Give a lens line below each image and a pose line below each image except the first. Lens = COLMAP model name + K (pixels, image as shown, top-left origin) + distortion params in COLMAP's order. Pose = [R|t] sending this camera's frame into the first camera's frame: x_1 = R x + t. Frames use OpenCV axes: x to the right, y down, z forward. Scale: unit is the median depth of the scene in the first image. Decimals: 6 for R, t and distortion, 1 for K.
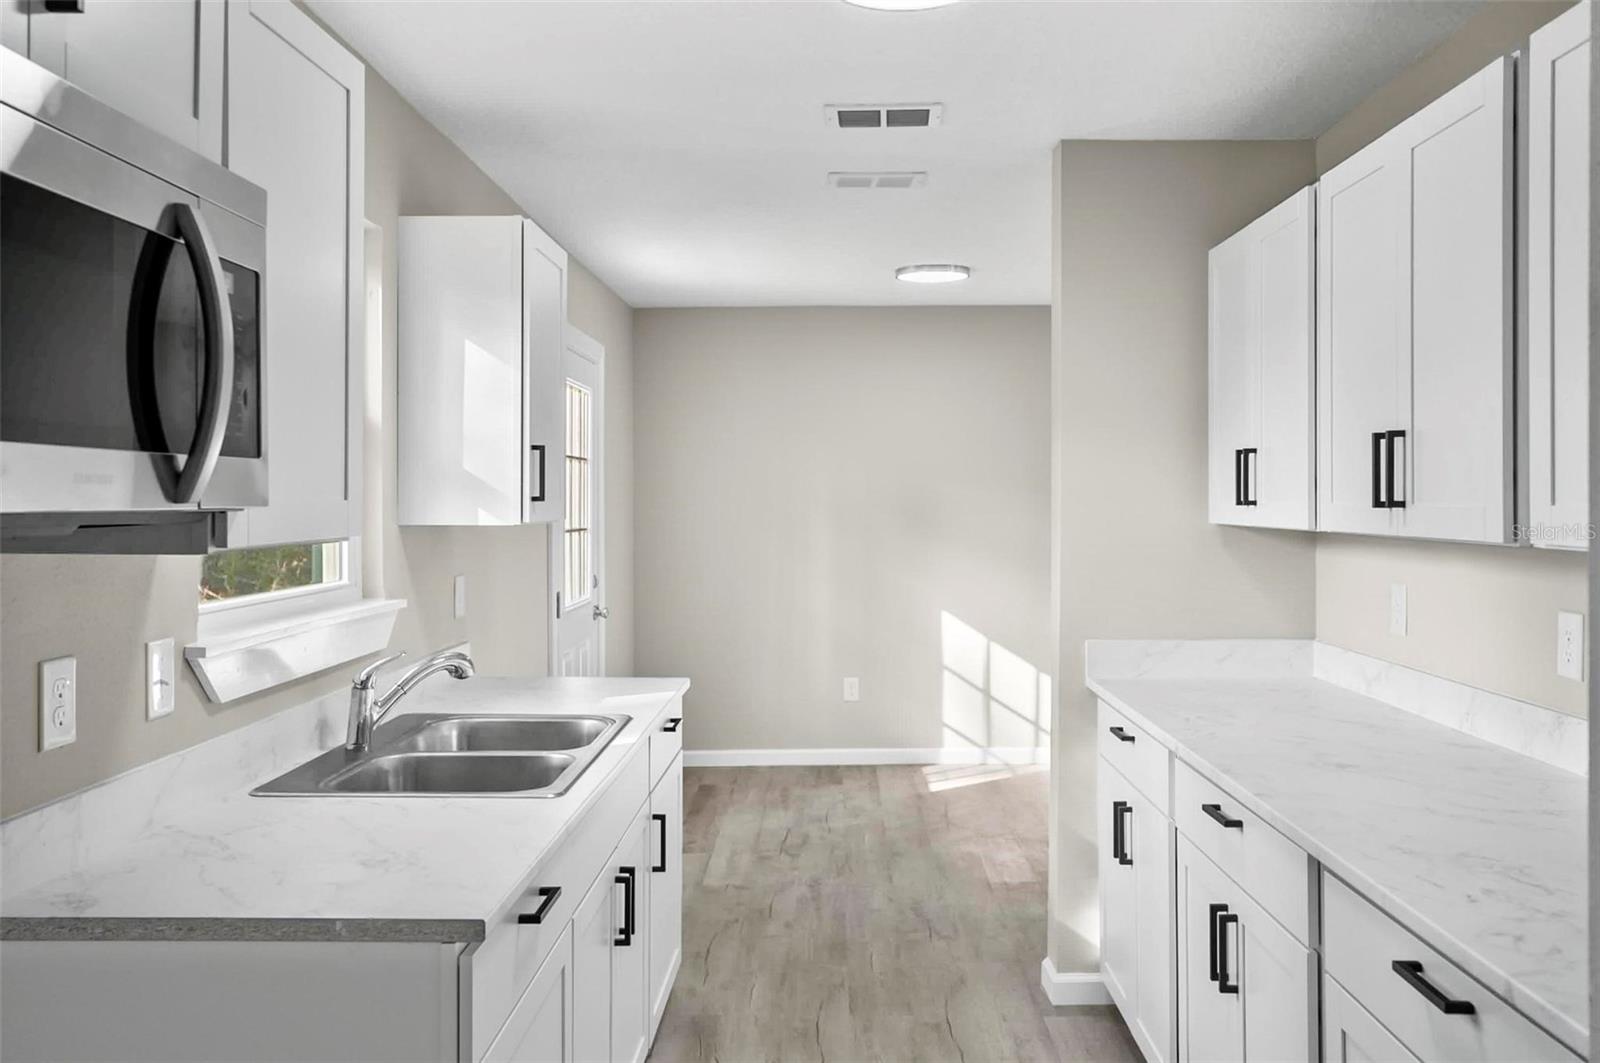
lens RADIAL K [[1293.6, 0, 800.0], [0, 1293.6, 531.5], [0, 0, 1]] dist [-0.001912, -0.000237]
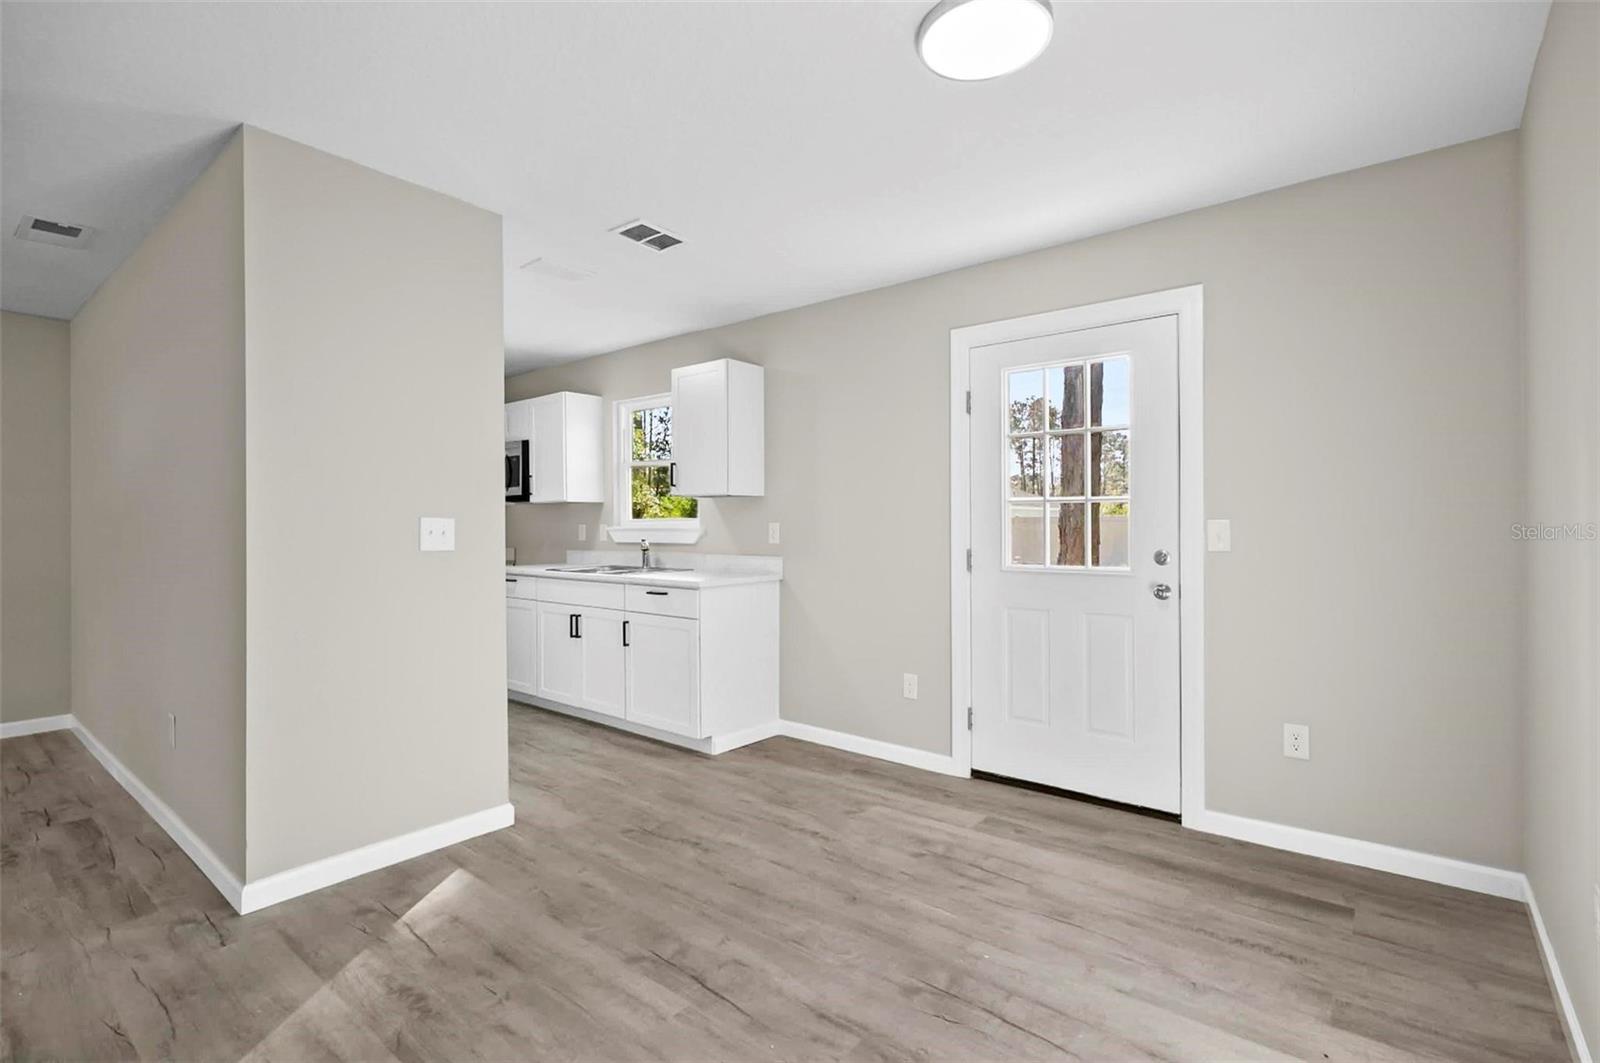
lens RADIAL K [[739.5, 0, 809.7], [0, 739.5, 525.1], [0, 0, 1]] dist [0.000889, 0.000475]
pose [[-0.603637, 0.003594, -0.797251, 0.564773], [-0.015121, 0.999758, 0.015956, 0.016235], [0.797116, 0.021687, -0.603436, 1.559364]]
